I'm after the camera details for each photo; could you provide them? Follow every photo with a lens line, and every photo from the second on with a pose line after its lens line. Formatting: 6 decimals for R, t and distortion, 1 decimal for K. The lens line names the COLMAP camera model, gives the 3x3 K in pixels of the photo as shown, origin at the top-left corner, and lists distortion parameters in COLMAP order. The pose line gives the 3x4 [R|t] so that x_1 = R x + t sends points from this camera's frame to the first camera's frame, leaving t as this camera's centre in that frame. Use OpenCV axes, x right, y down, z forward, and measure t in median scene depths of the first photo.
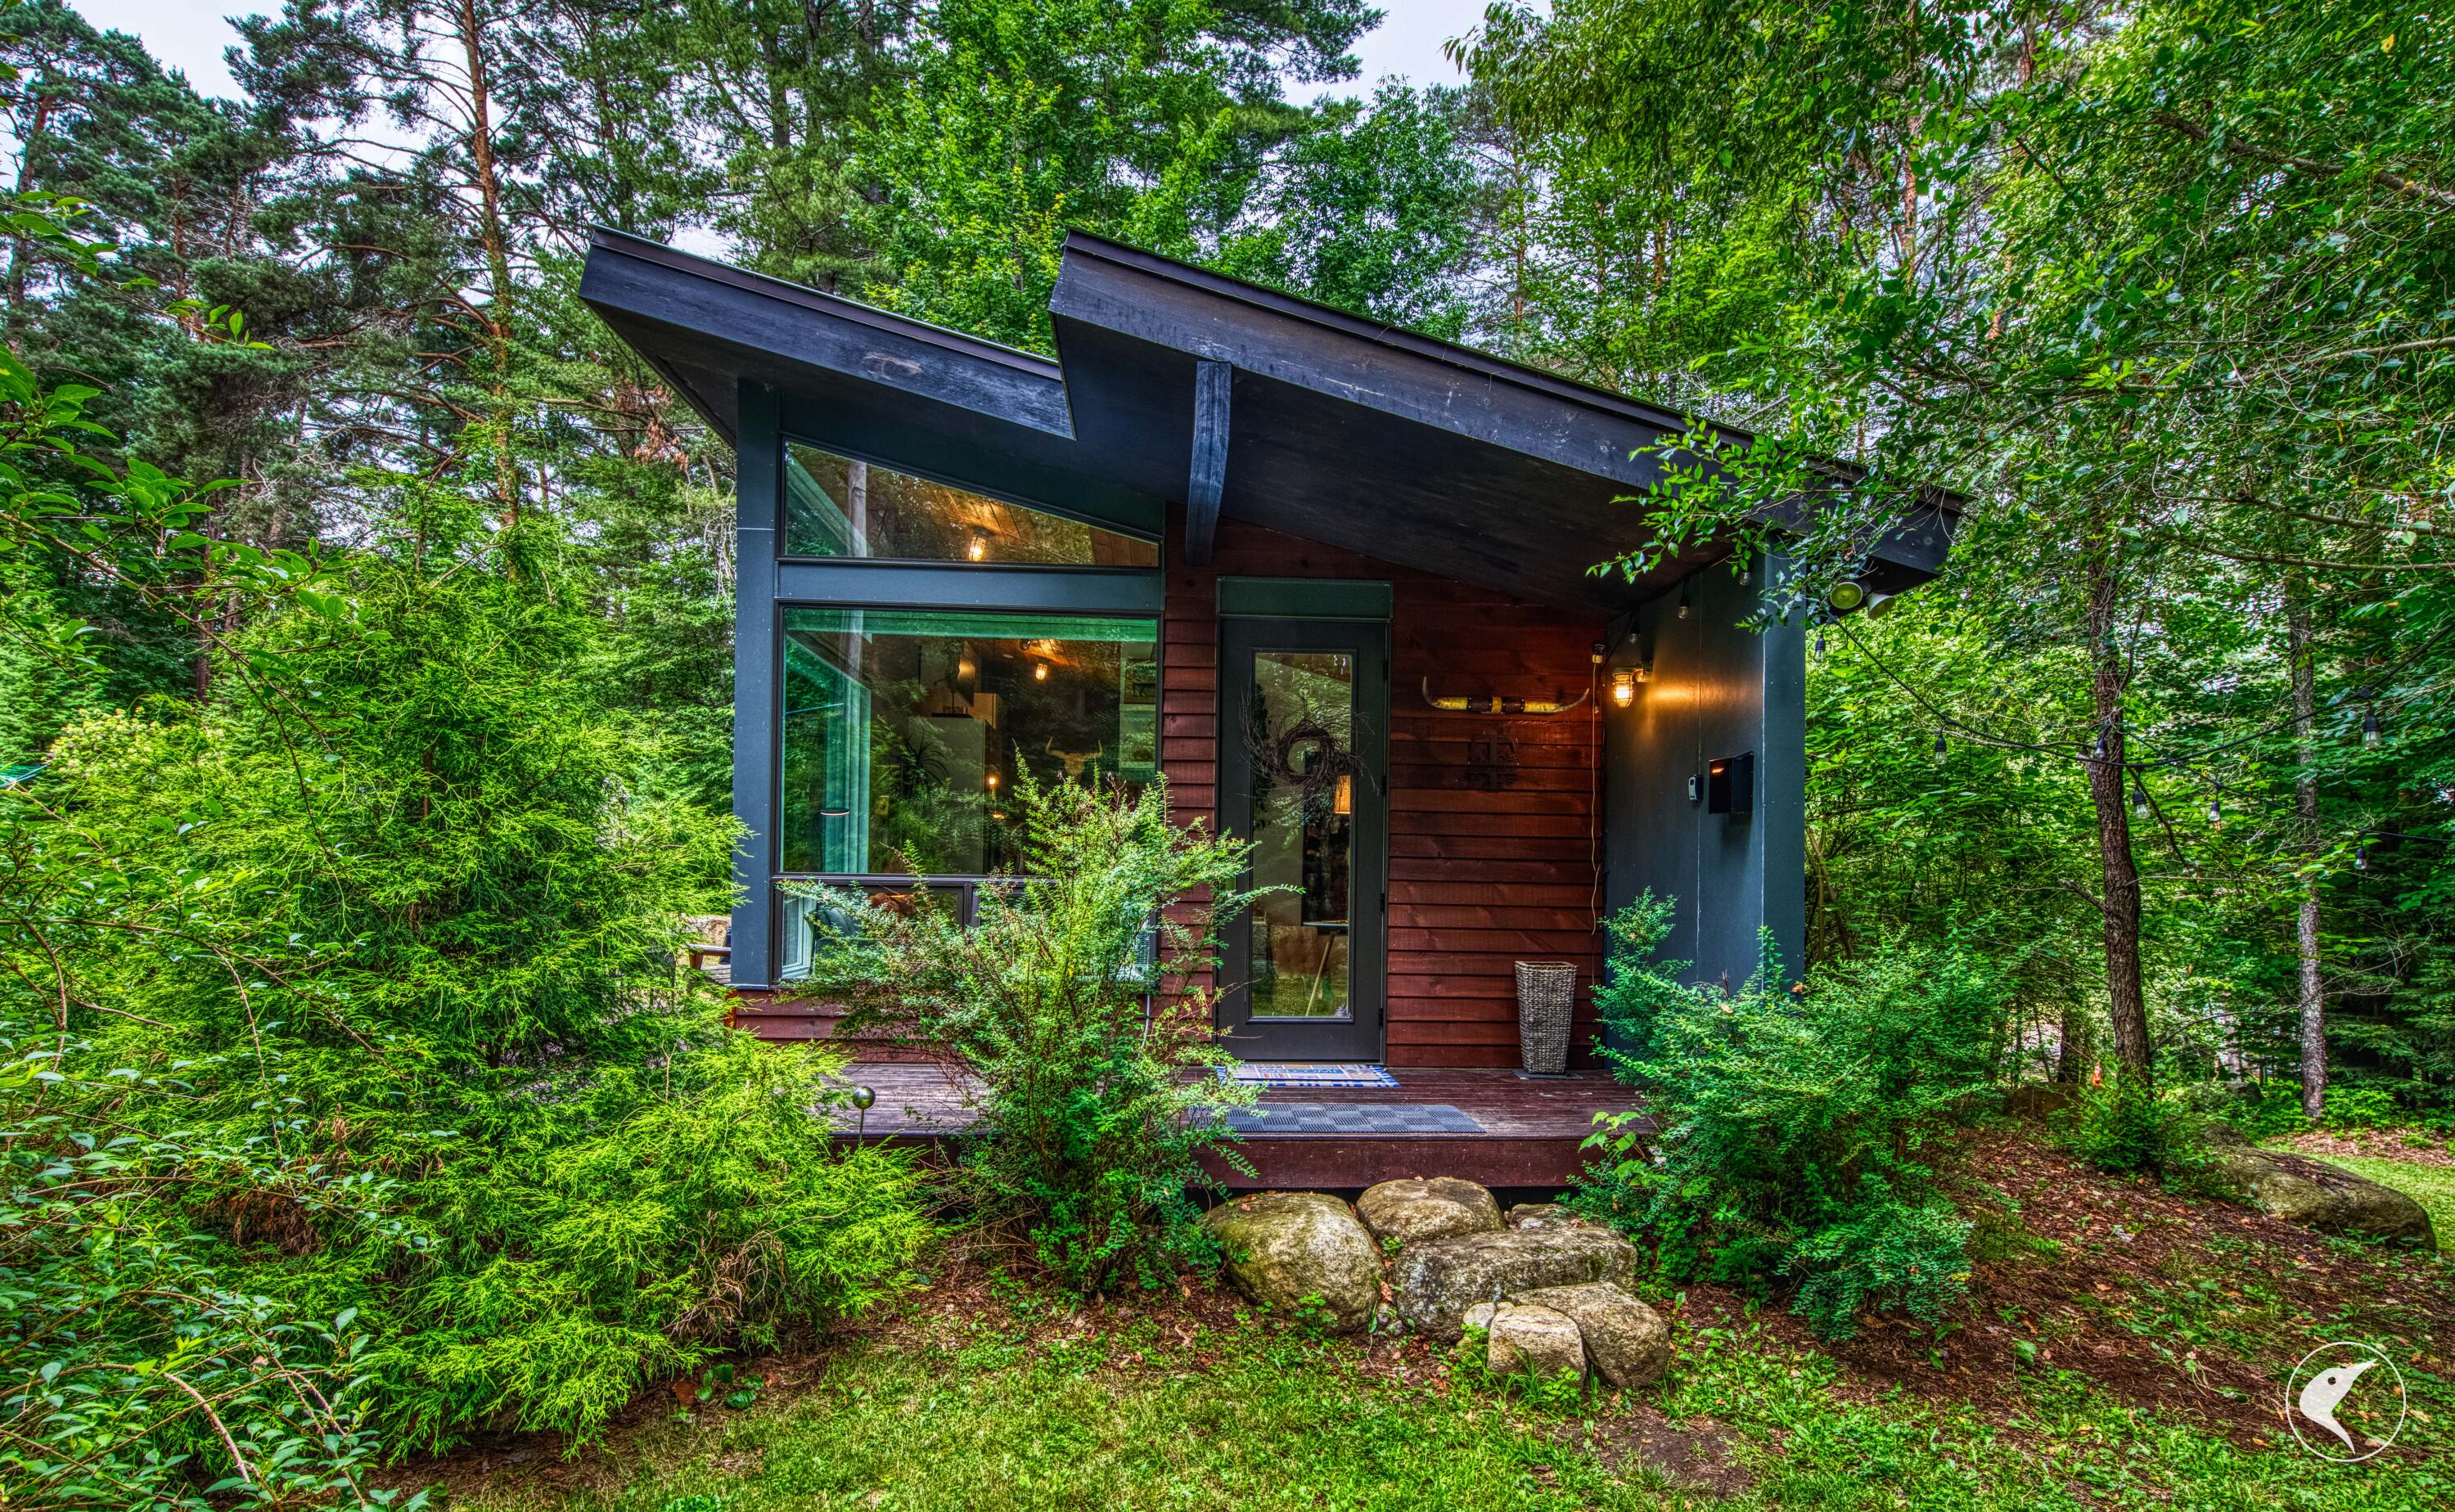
lens RADIAL K [[1250.9, 0, 1231.7], [0, 1250.9, 830.5], [0, 0, 1]] dist [0.024200, -0.010295]
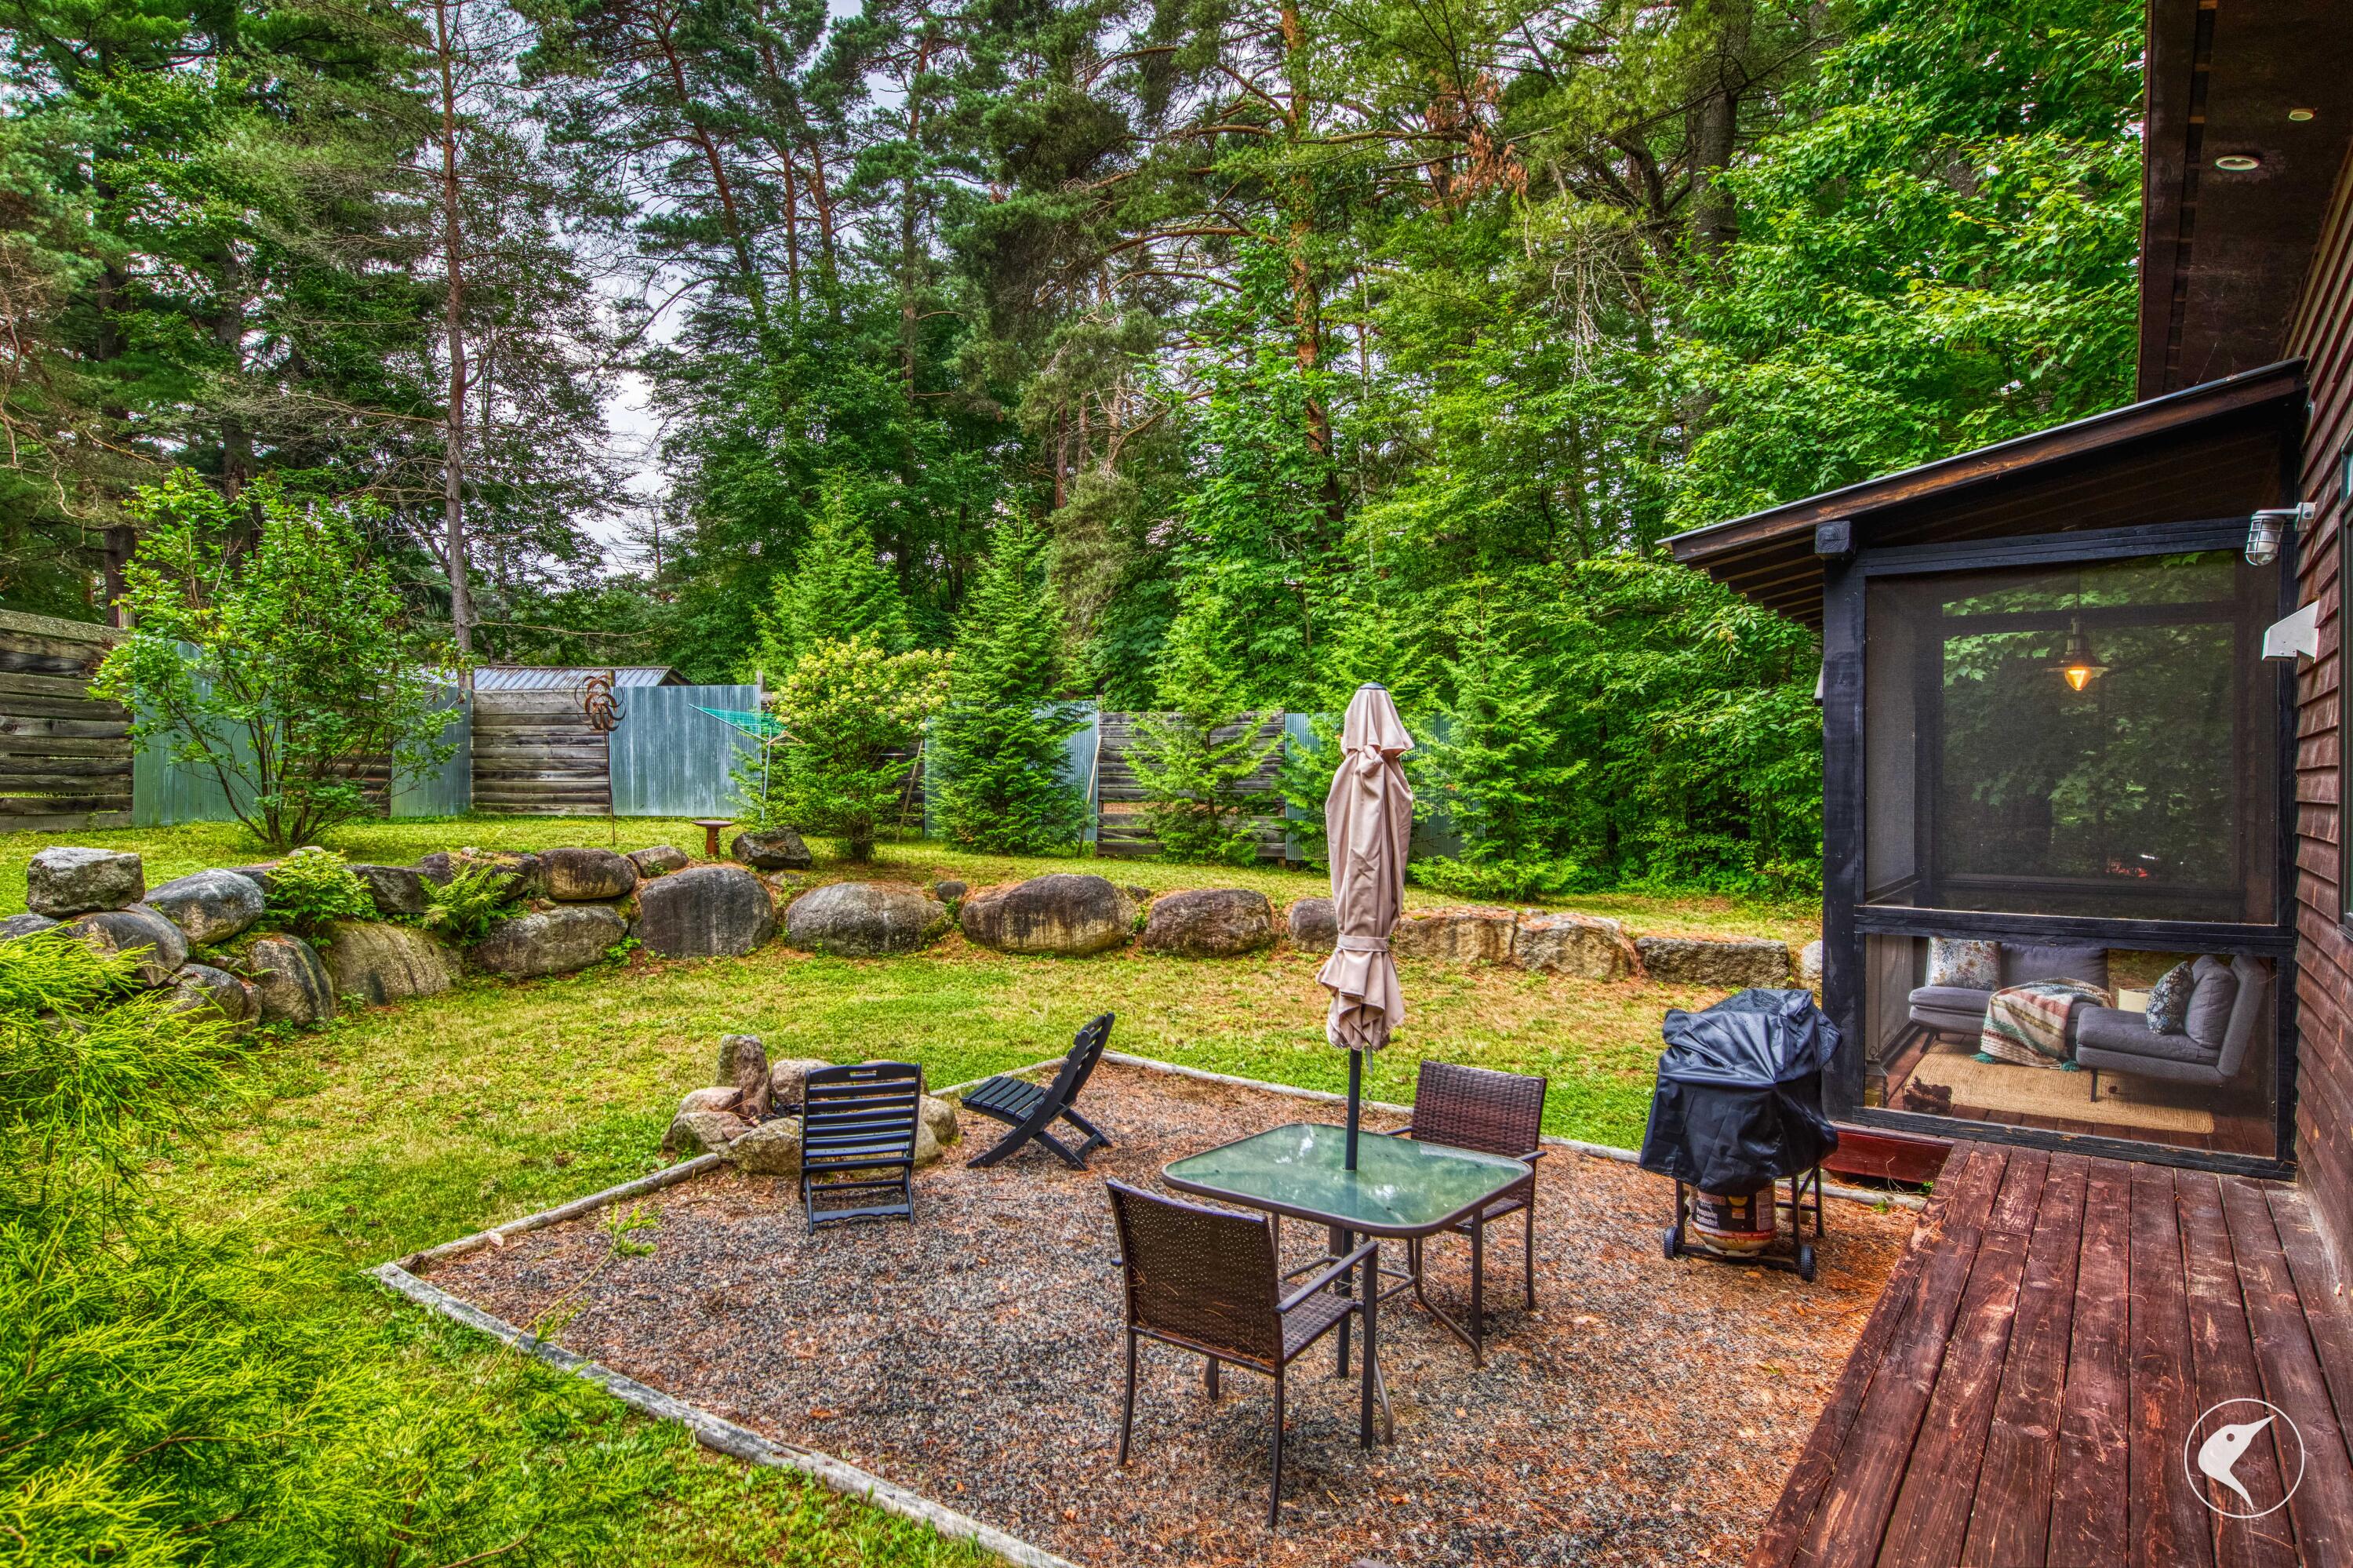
lens RADIAL K [[1390.0, 0, 1186.9], [0, 1390.0, 790.6], [0, 0, 1]] dist [0.017890, 0.000072]
pose [[0.788466, -0.009998, -0.614997, -0.144186], [0.032258, 0.999164, 0.025113, -0.009793], [0.614232, -0.039639, 0.788129, 0.349491]]
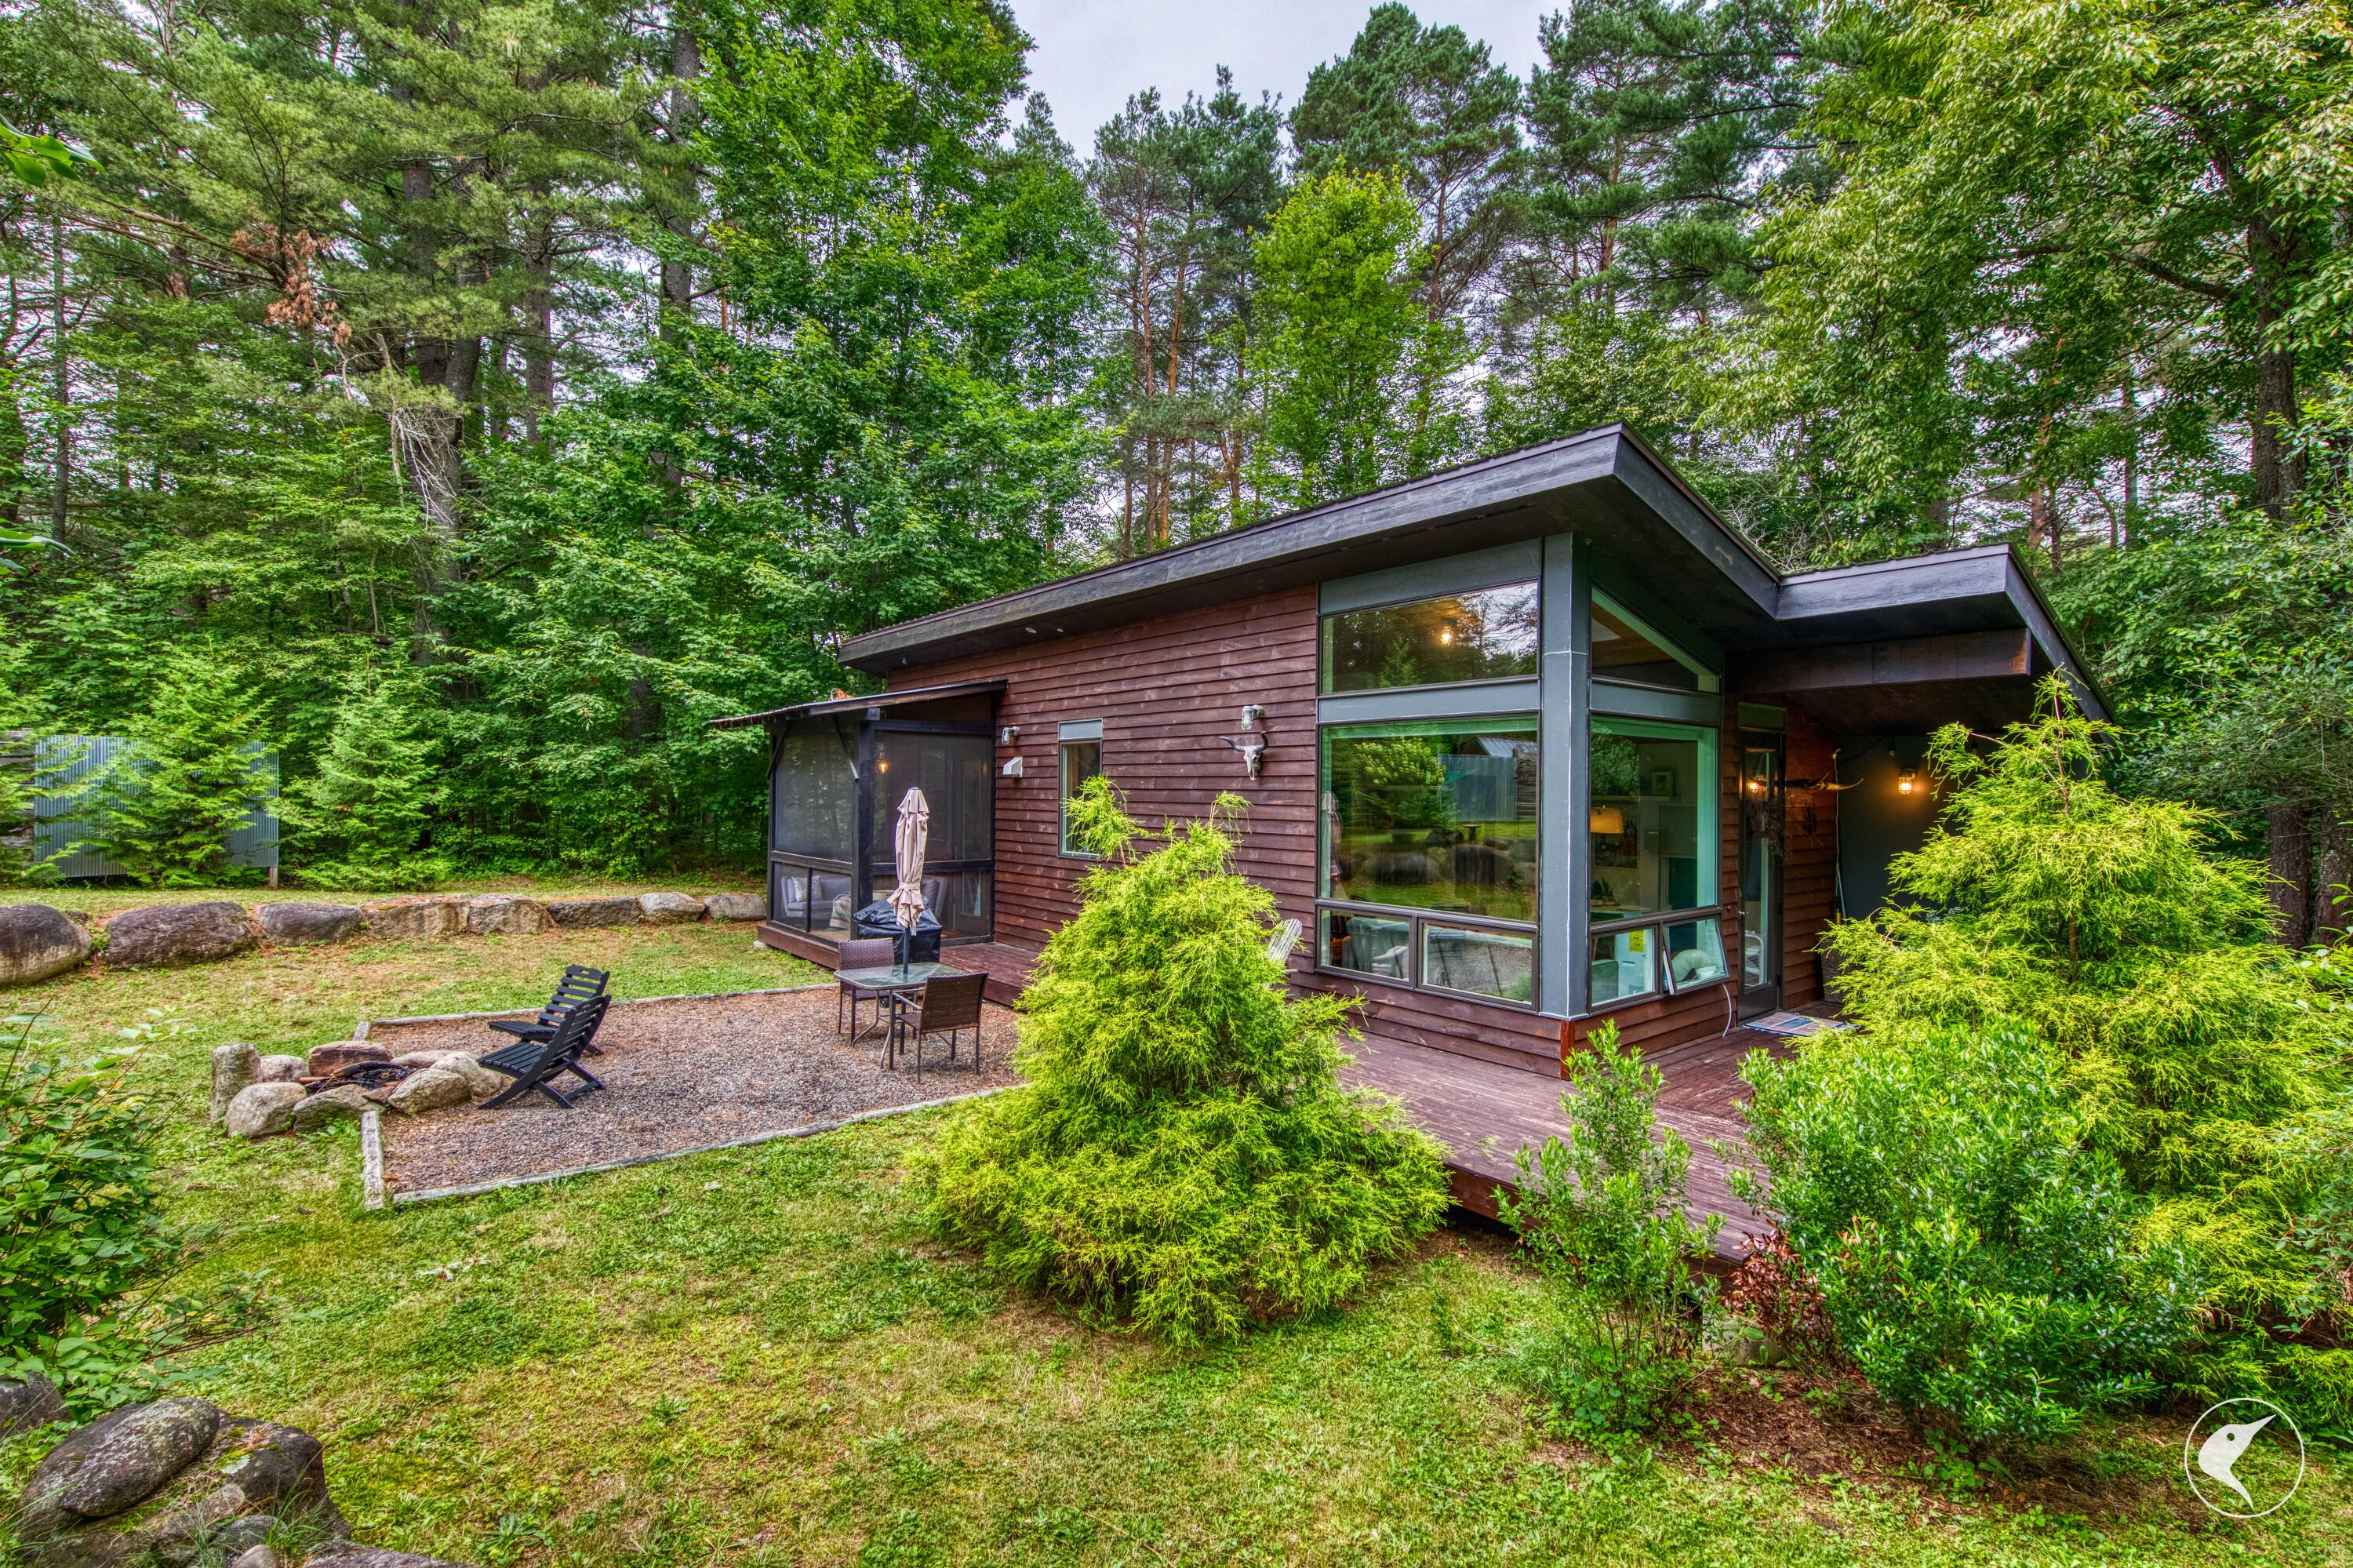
lens RADIAL K [[1015.0, 0, 1181.7], [0, 1015.0, 796.6], [0, 0, 1]] dist [0.018871, -0.009945]
pose [[0.811276, -0.010446, 0.584570, -0.403965], [-0.020685, 0.998702, 0.046552, -0.037502], [-0.584298, -0.049858, 0.810006, 0.141571]]
